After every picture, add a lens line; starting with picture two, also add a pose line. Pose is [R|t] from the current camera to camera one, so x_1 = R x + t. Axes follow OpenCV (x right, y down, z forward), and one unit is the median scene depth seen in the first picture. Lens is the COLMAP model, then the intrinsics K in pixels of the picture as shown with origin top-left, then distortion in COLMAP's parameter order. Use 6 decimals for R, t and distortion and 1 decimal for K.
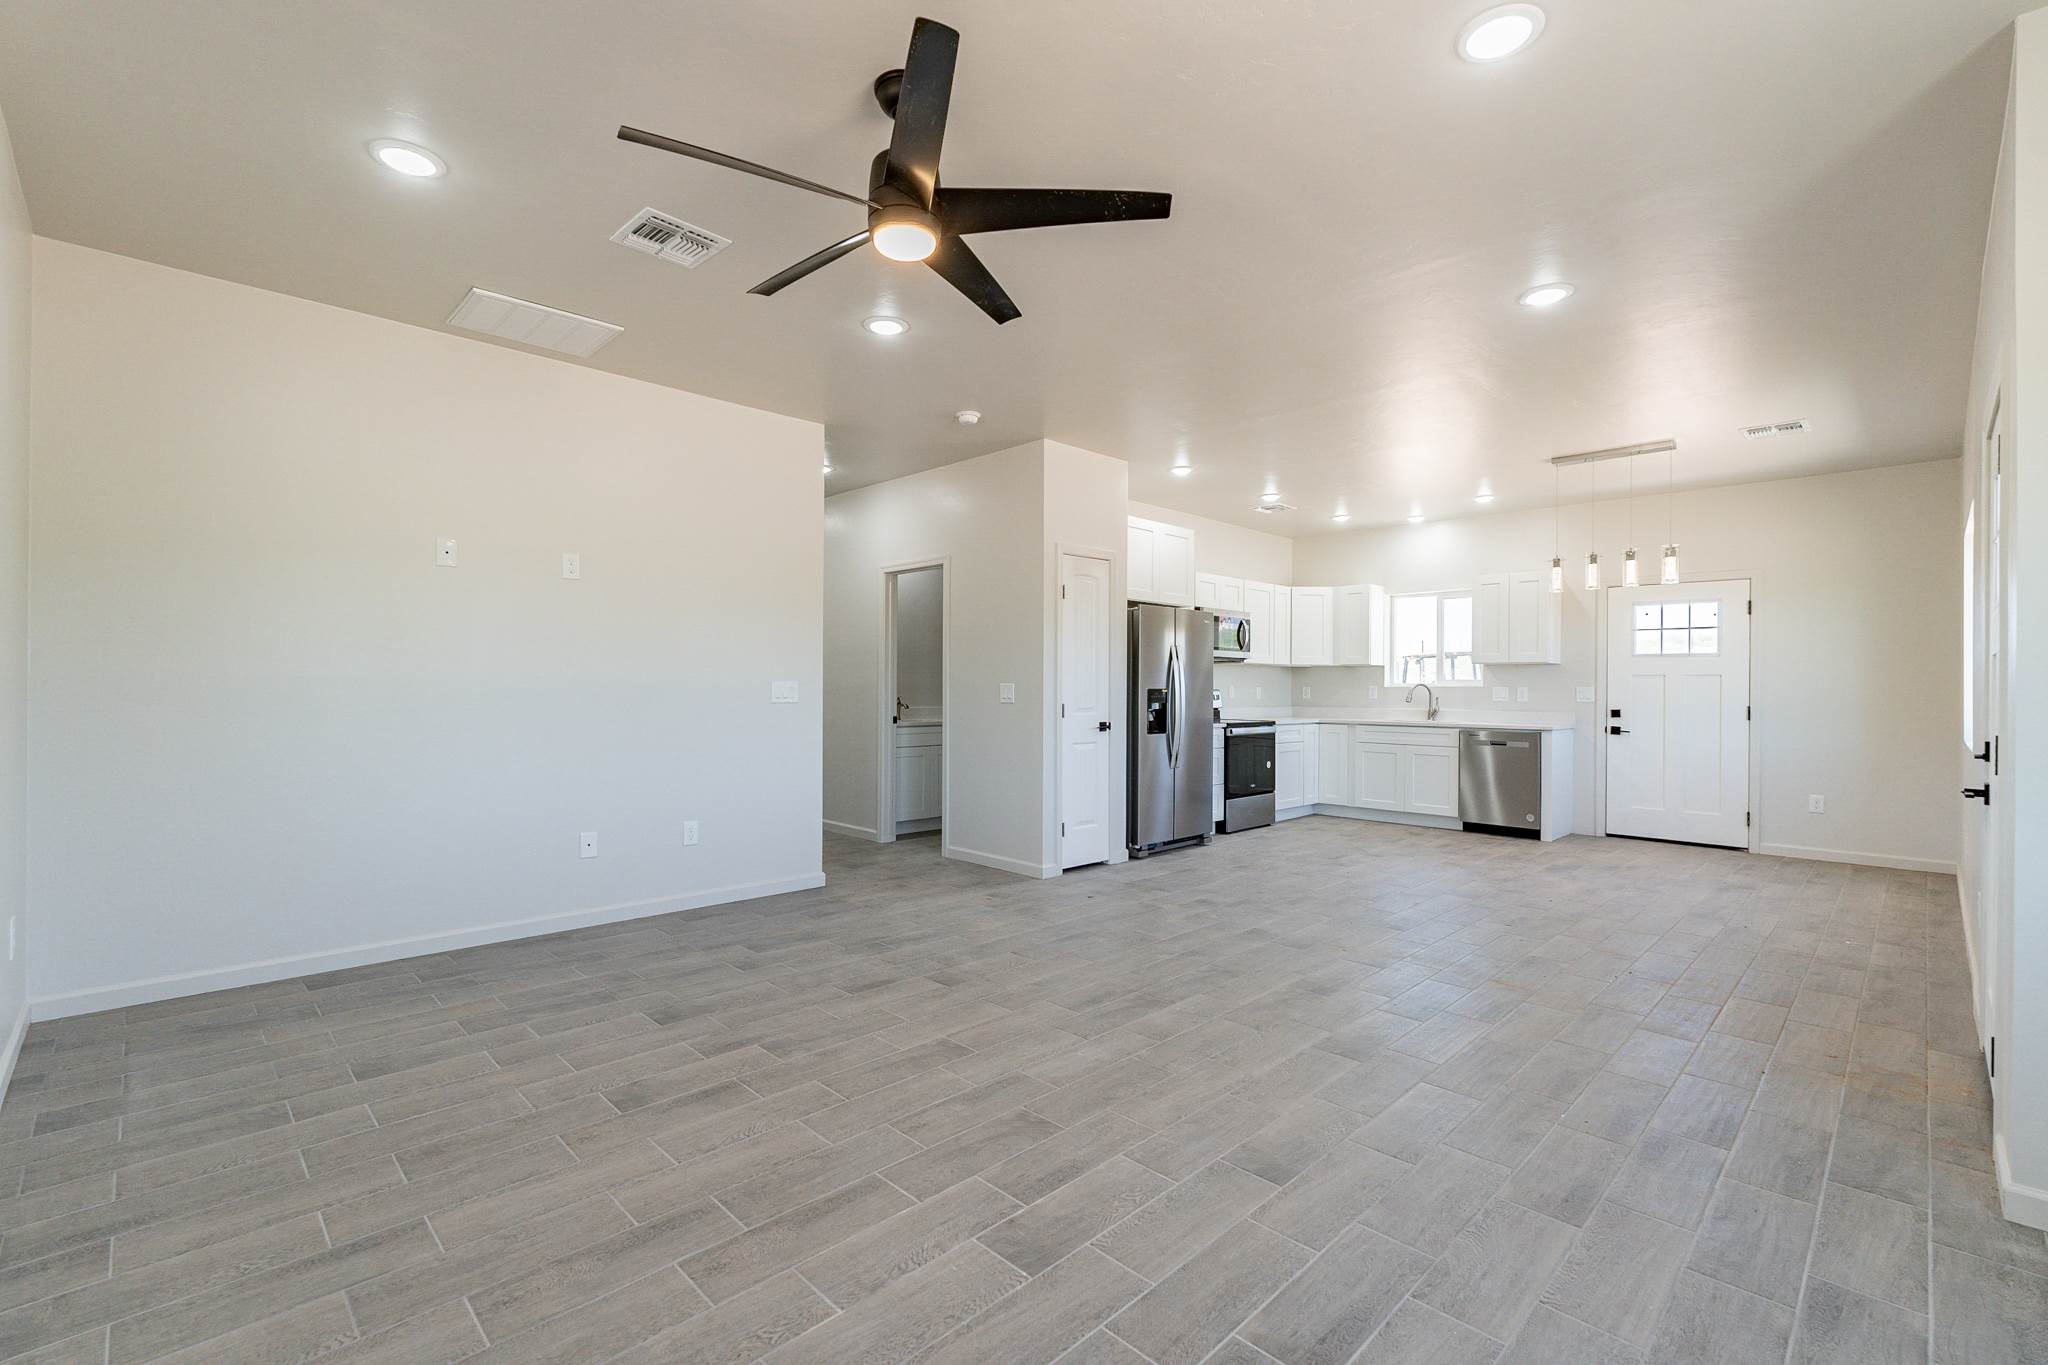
lens RADIAL K [[891.8, 0, 1029.3], [0, 891.8, 685.0], [0, 0, 1]] dist [-0.001363, -0.001240]
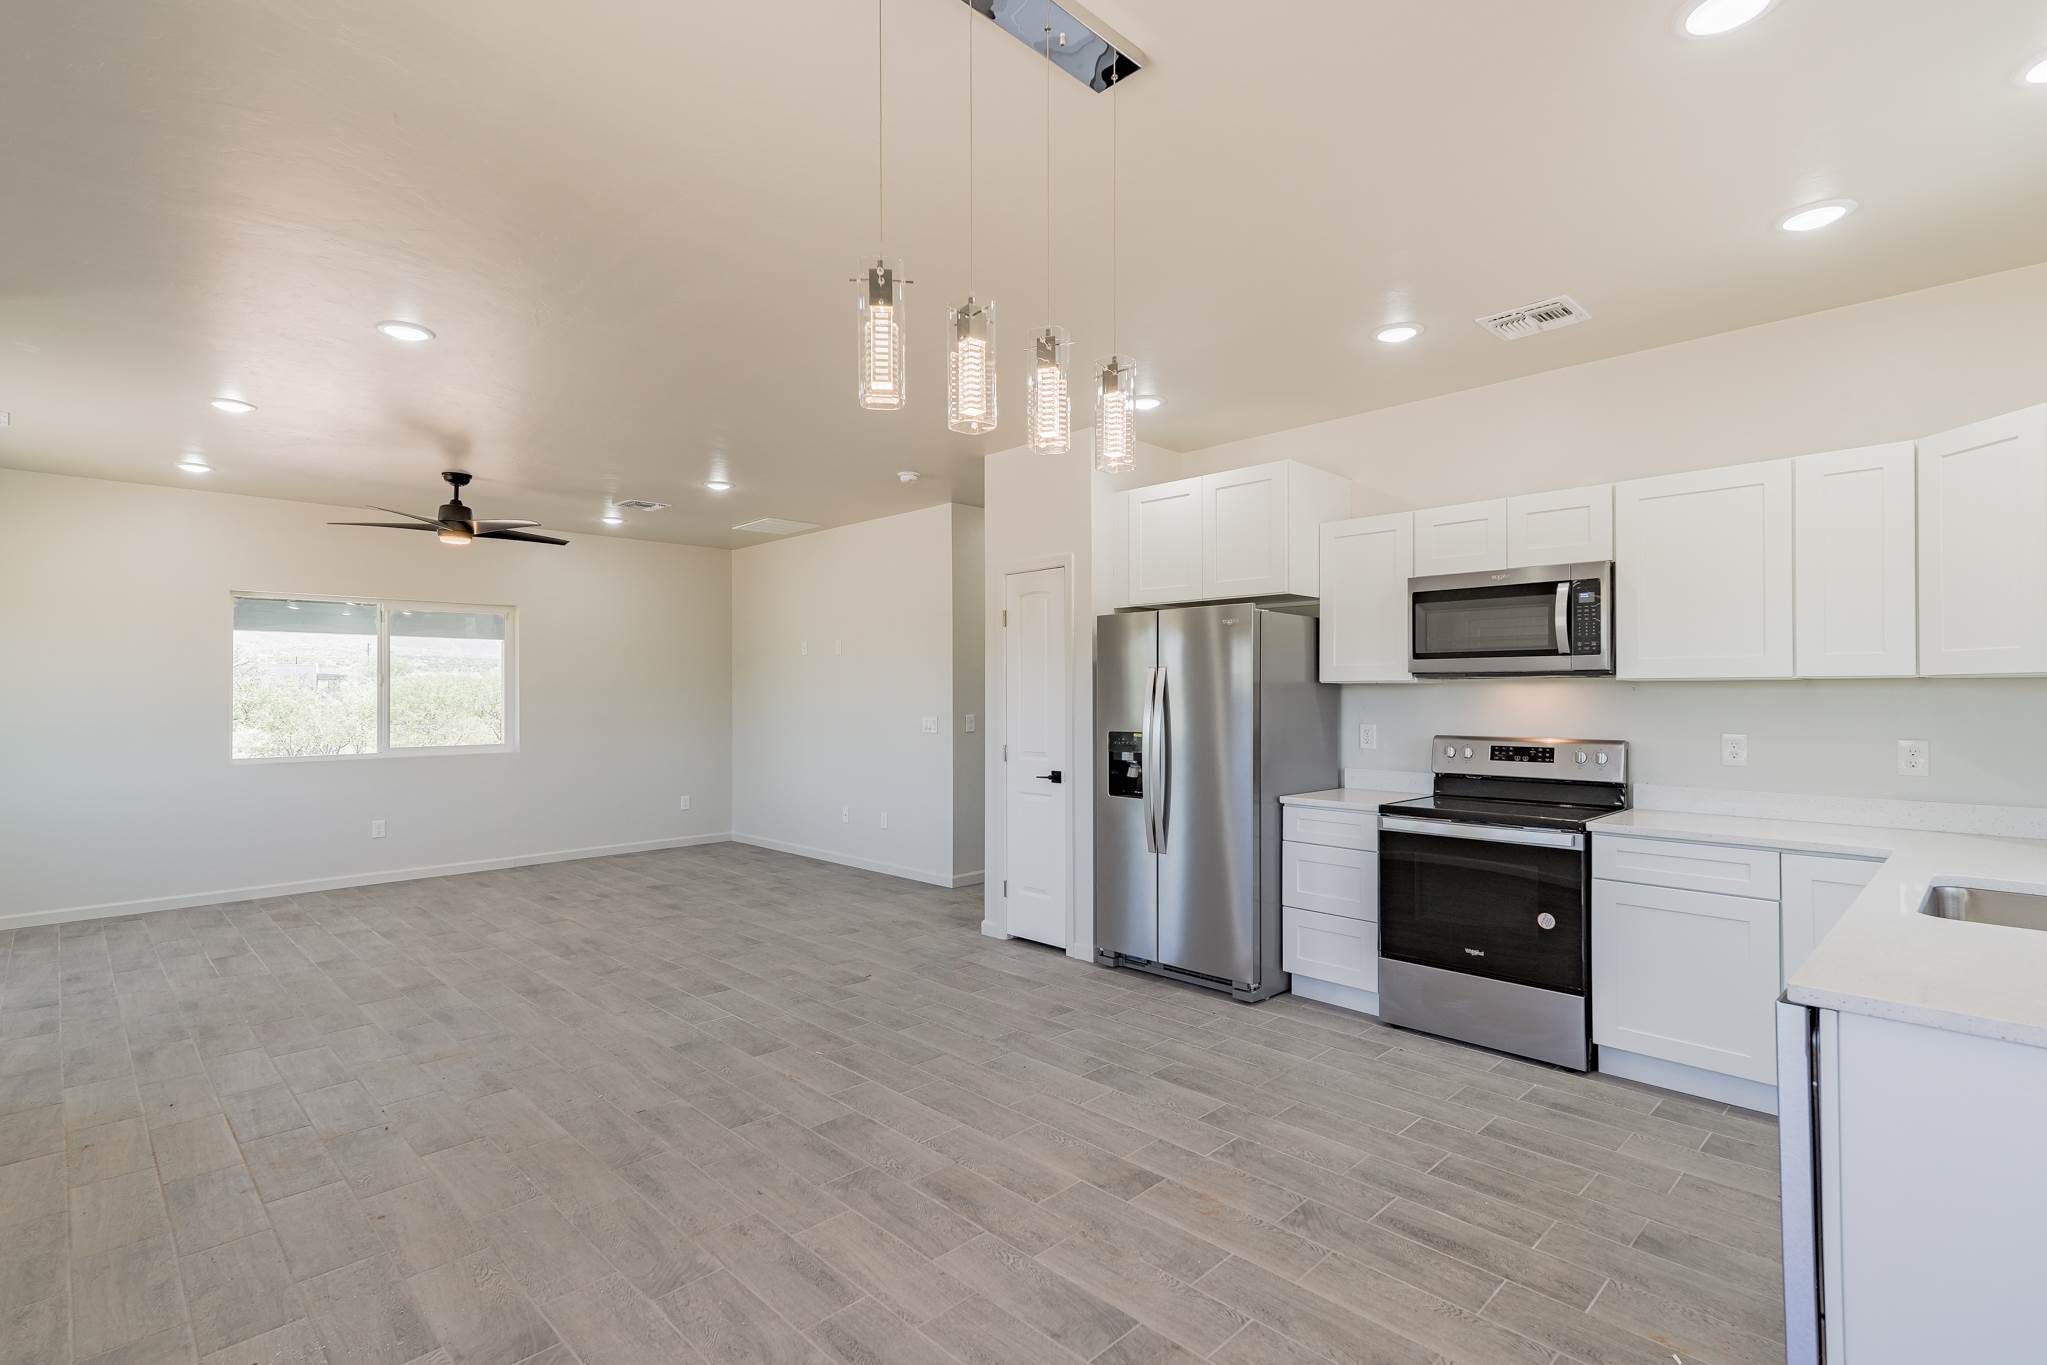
lens RADIAL K [[965.1, 0, 1029.0], [0, 965.1, 690.5], [0, 0, 1]] dist [0.015024, -0.002025]
pose [[0.002883, -0.010314, -0.999943, 1.430316], [0.005557, 0.999932, -0.010298, -0.033767], [0.999980, -0.005527, 0.002940, 1.468783]]
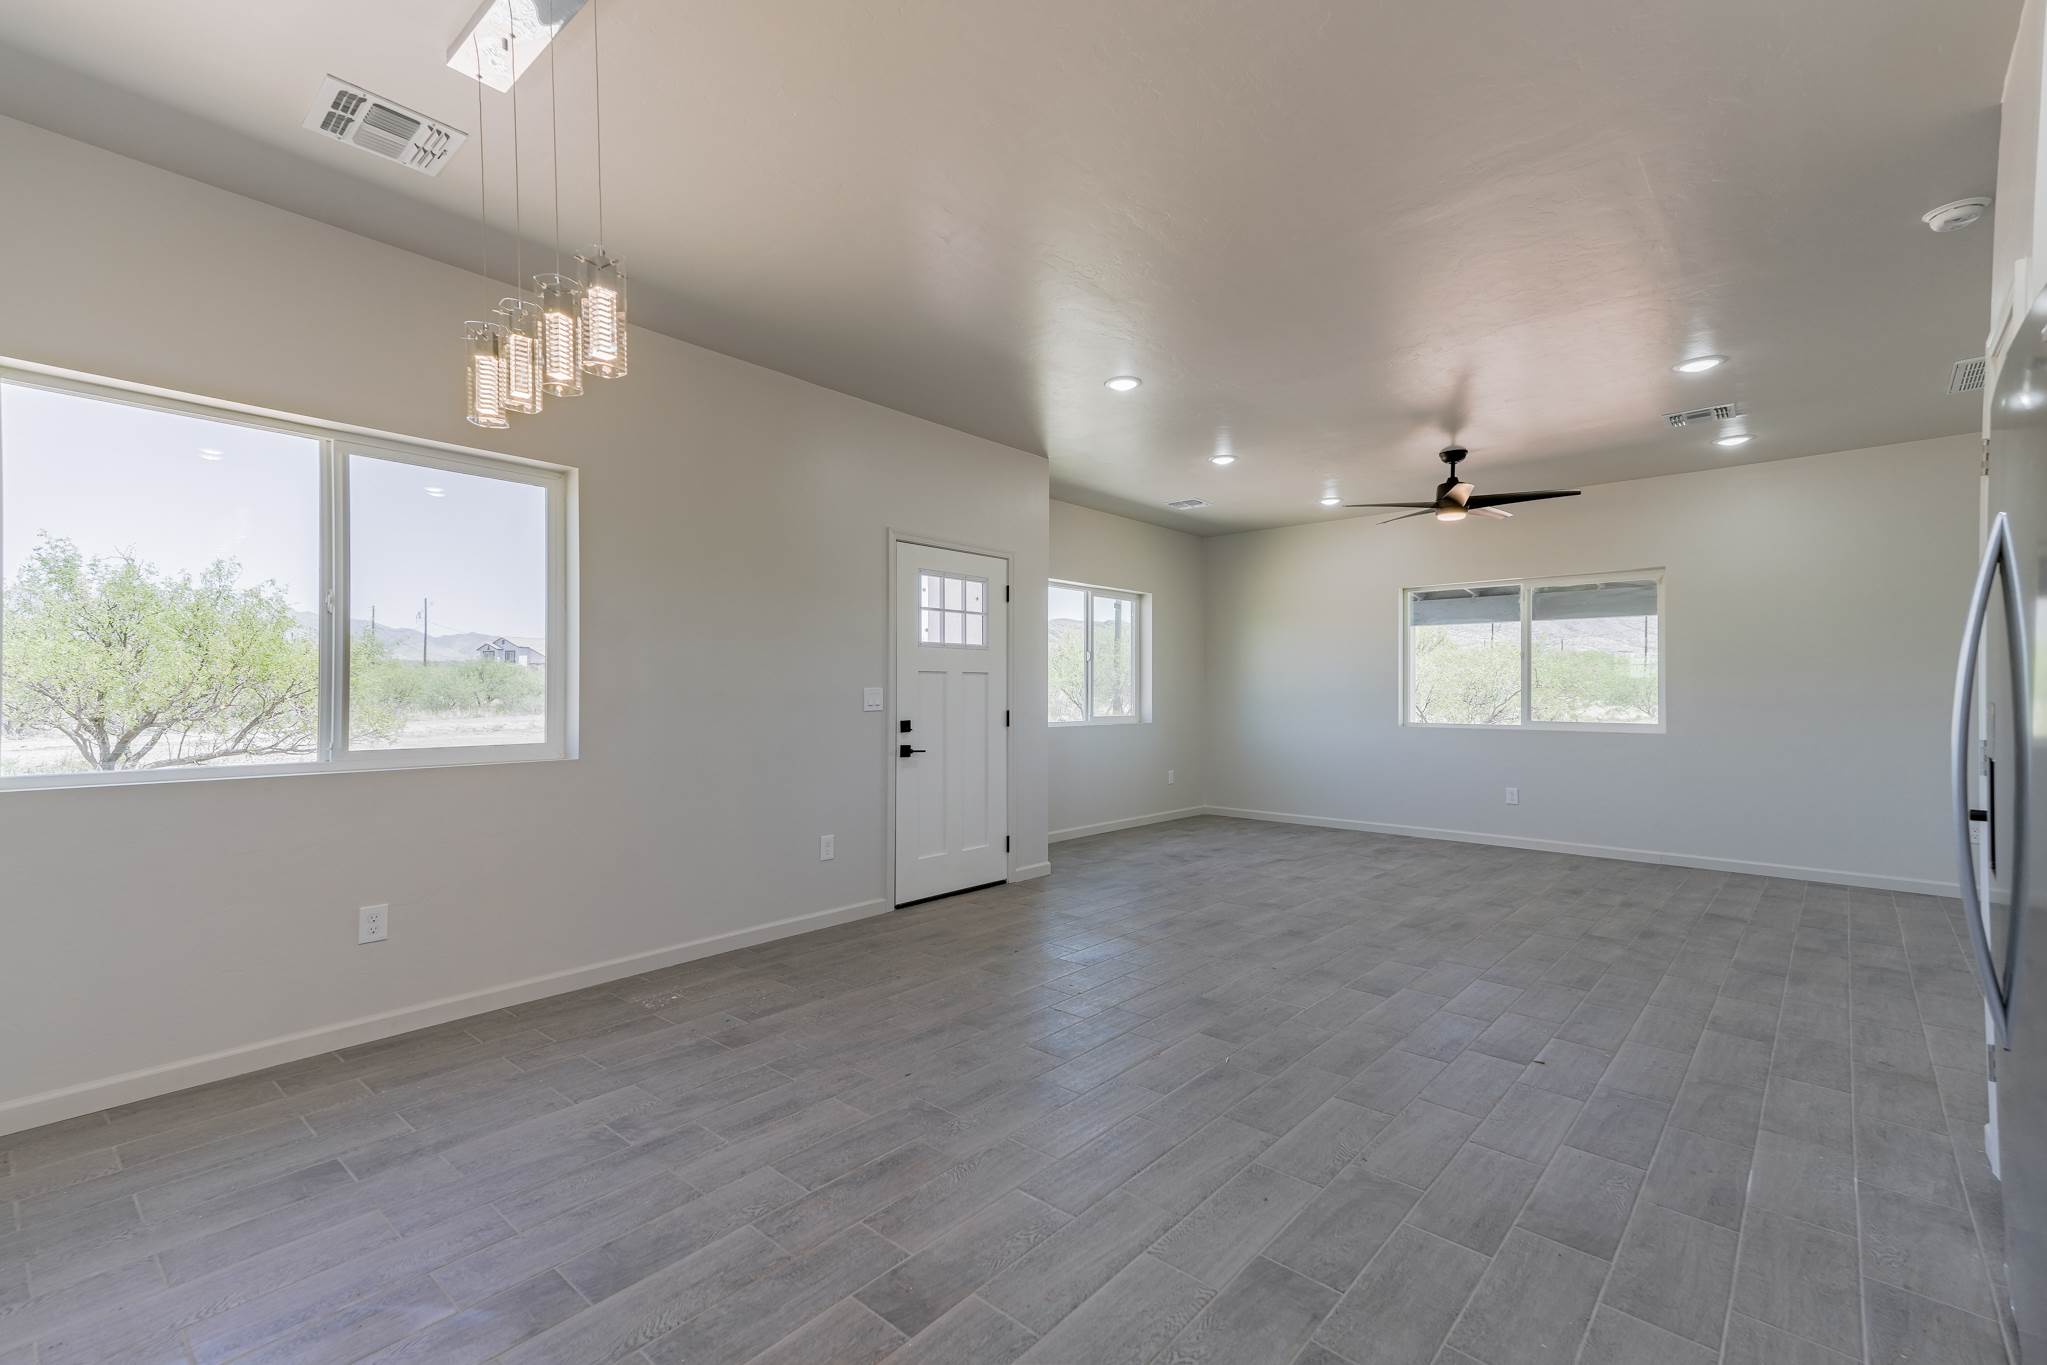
lens RADIAL K [[905.8, 0, 1020.5], [0, 905.8, 682.3], [0, 0, 1]] dist [0.066300, -0.001603]
pose [[-0.997785, -0.010939, -0.065609, 0.710087], [-0.010137, 0.999870, -0.012538, 0.006467], [0.065738, -0.011845, -0.997767, 2.016269]]
